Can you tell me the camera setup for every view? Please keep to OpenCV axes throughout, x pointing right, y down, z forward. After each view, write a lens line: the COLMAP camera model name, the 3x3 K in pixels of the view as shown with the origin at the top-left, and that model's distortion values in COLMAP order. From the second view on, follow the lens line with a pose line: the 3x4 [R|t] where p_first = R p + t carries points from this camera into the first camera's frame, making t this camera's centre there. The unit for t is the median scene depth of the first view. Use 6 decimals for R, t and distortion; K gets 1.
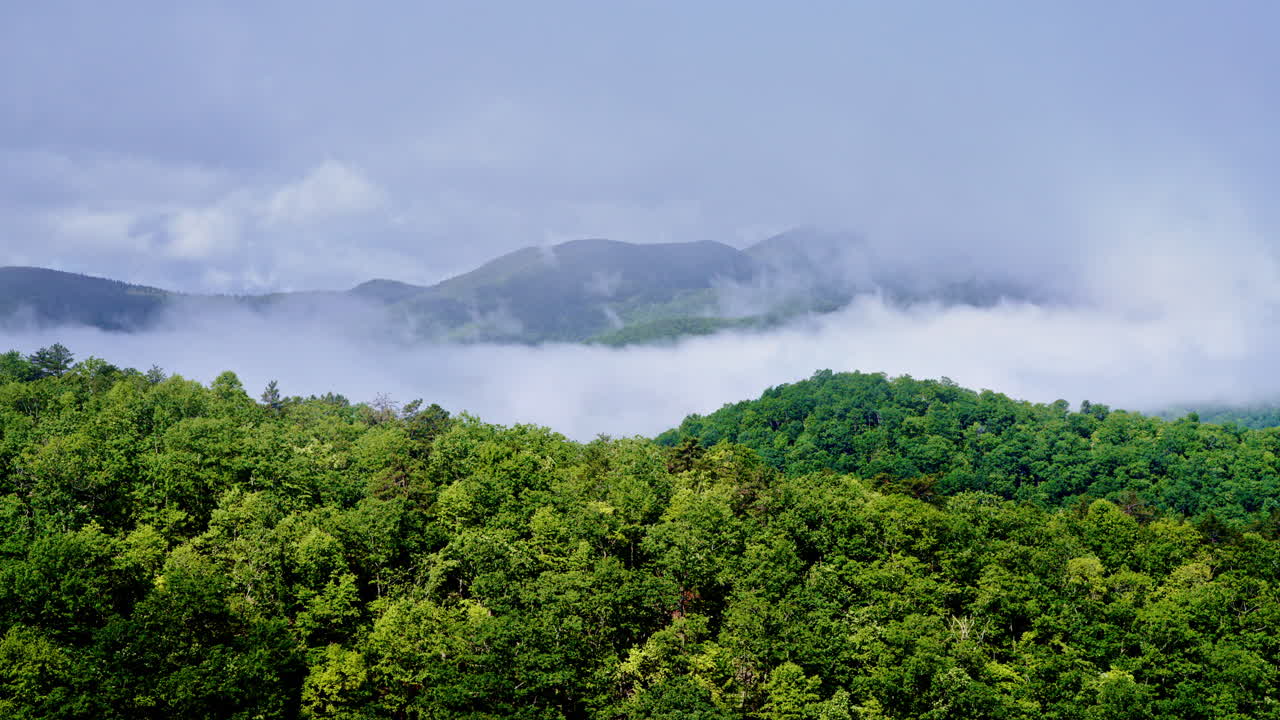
lens RADIAL K [[2522.6, 0, 639.9], [0, 2522.6, 362.5], [0, 0, 1]] dist [0.017134, 0.000000]
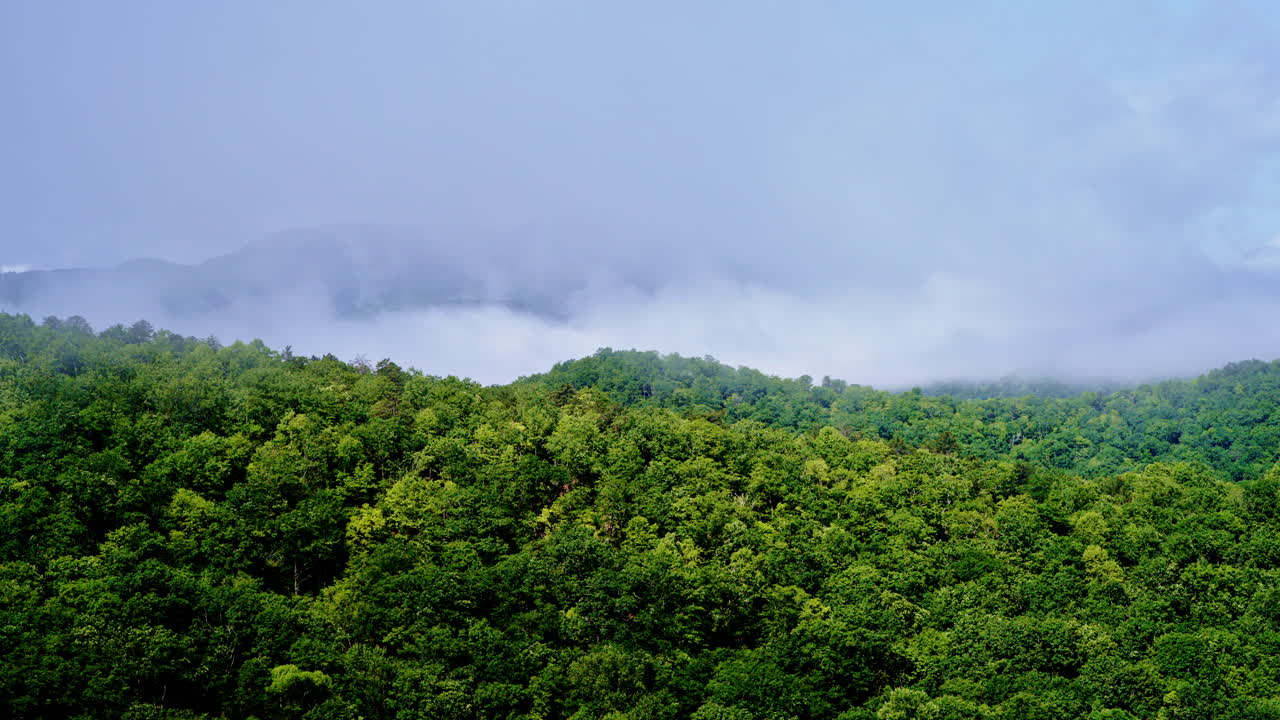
lens RADIAL K [[2522.6, 0, 640.3], [0, 2522.6, 358.8], [0, 0, 1]] dist [0.017134, 0.000000]
pose [[0.995076, 0.009088, 0.098700, -0.096559], [-0.009655, 0.999940, 0.005263, 0.005951], [-0.098647, -0.006190, 0.995103, -0.601291]]
